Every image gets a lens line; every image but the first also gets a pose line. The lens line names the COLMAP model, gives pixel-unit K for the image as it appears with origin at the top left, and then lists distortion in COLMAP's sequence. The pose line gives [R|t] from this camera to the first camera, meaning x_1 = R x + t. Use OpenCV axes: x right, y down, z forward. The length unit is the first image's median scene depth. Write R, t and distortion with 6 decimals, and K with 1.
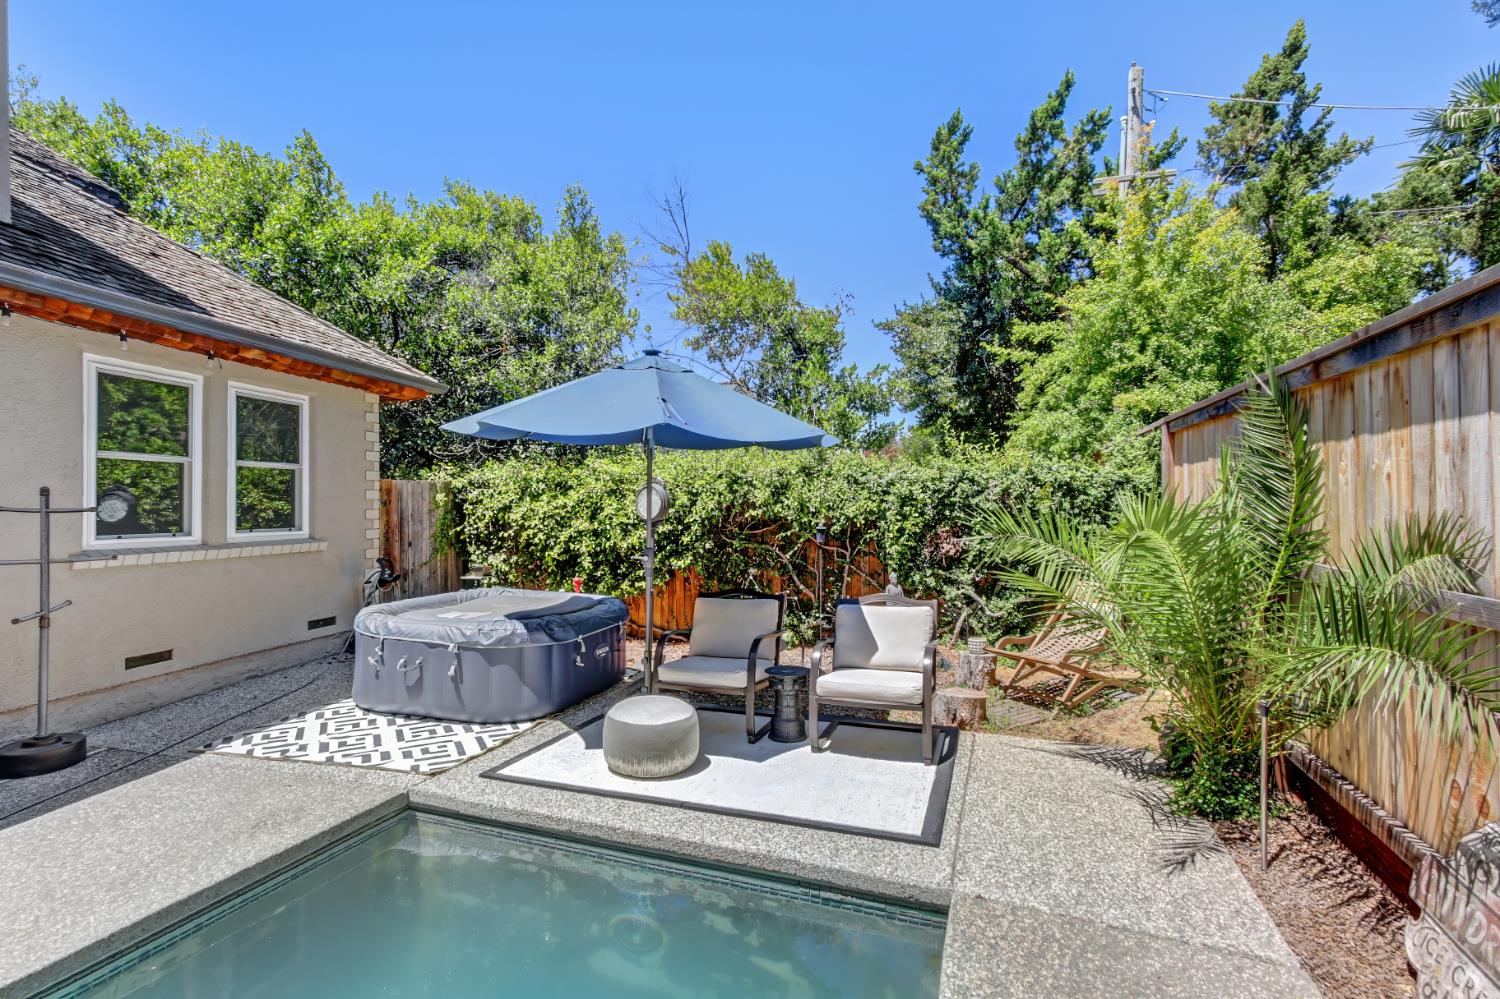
lens RADIAL K [[701.5, 0, 741.7], [0, 701.5, 508.2], [0, 0, 1]] dist [-0.001413, 0.004117]
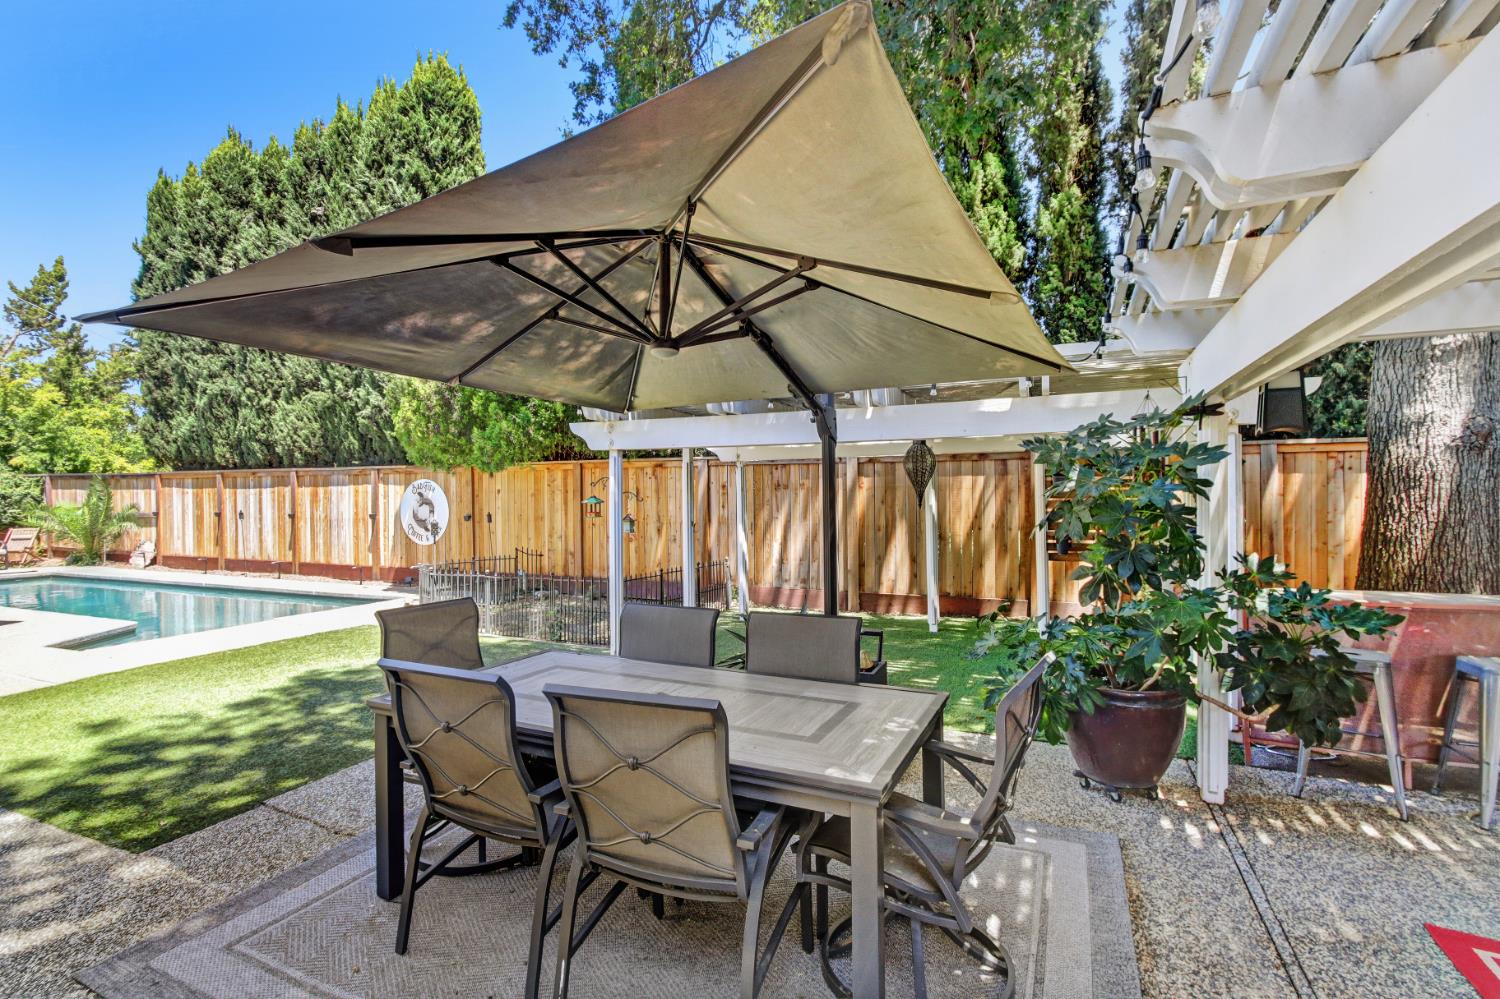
lens RADIAL K [[701.5, 0, 752.2], [0, 701.5, 503.0], [0, 0, 1]] dist [-0.001413, 0.004117]
pose [[0.069119, -0.011053, 0.997547, -1.605822], [0.012401, 0.999871, 0.010220, 0.004028], [-0.997531, 0.011665, 0.069247, -1.627246]]
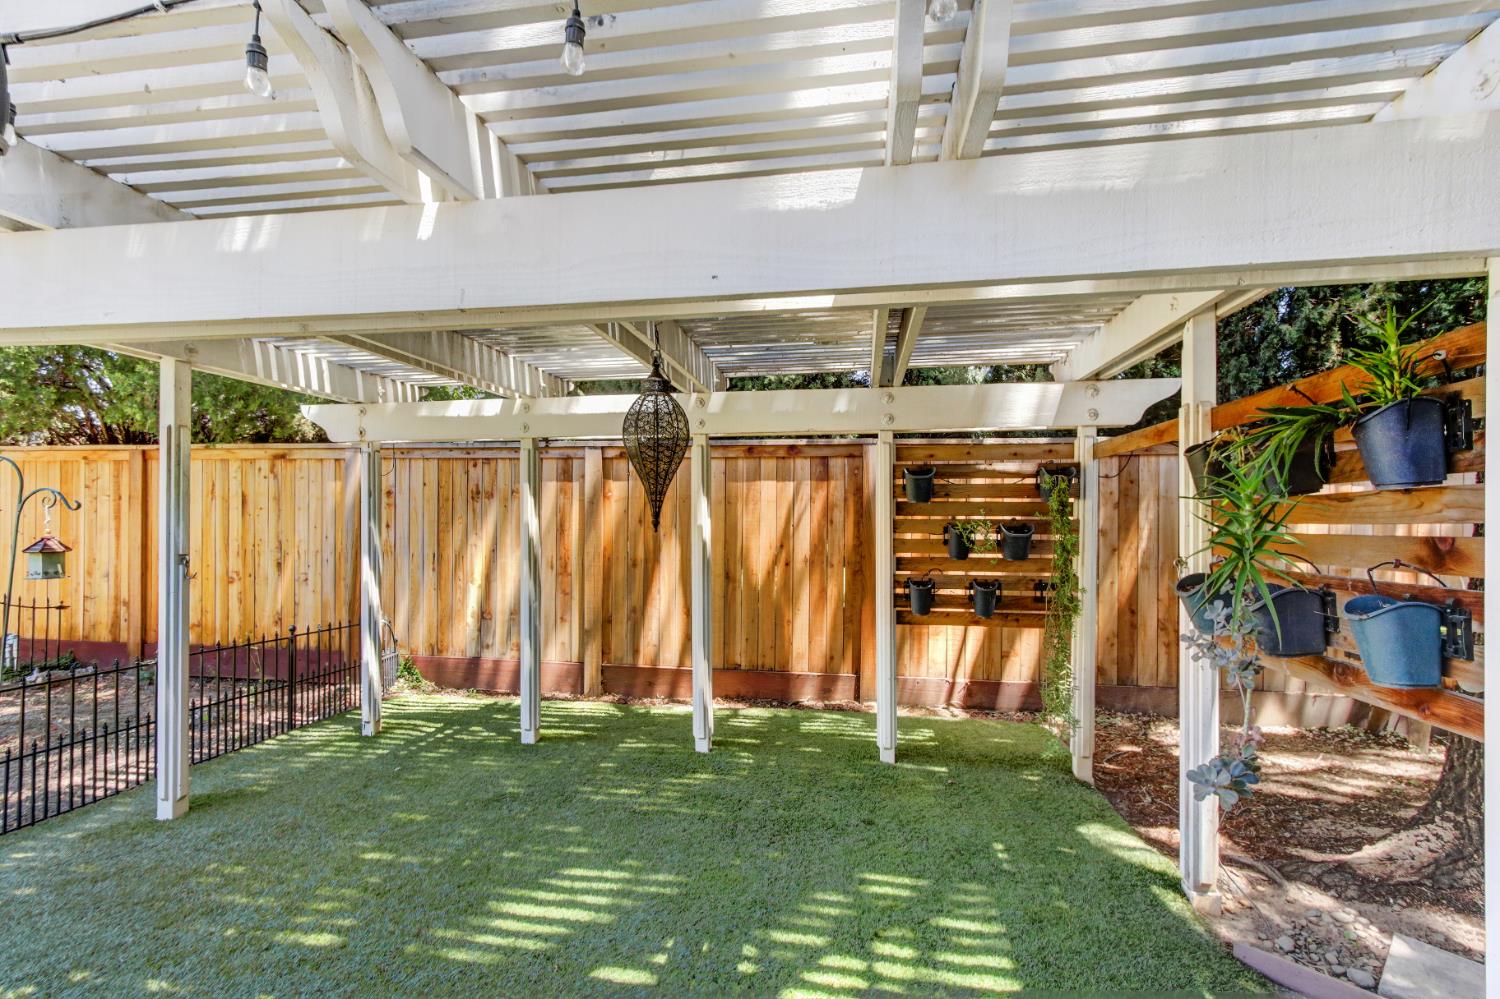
lens RADIAL K [[701.5, 0, 753.0], [0, 701.5, 512.4], [0, 0, 1]] dist [-0.001413, 0.004117]
pose [[-0.181430, 0.007749, 0.983373, -1.168533], [-0.001350, 0.999966, -0.008128, 0.013678], [-0.983403, -0.002802, -0.181413, -1.745615]]
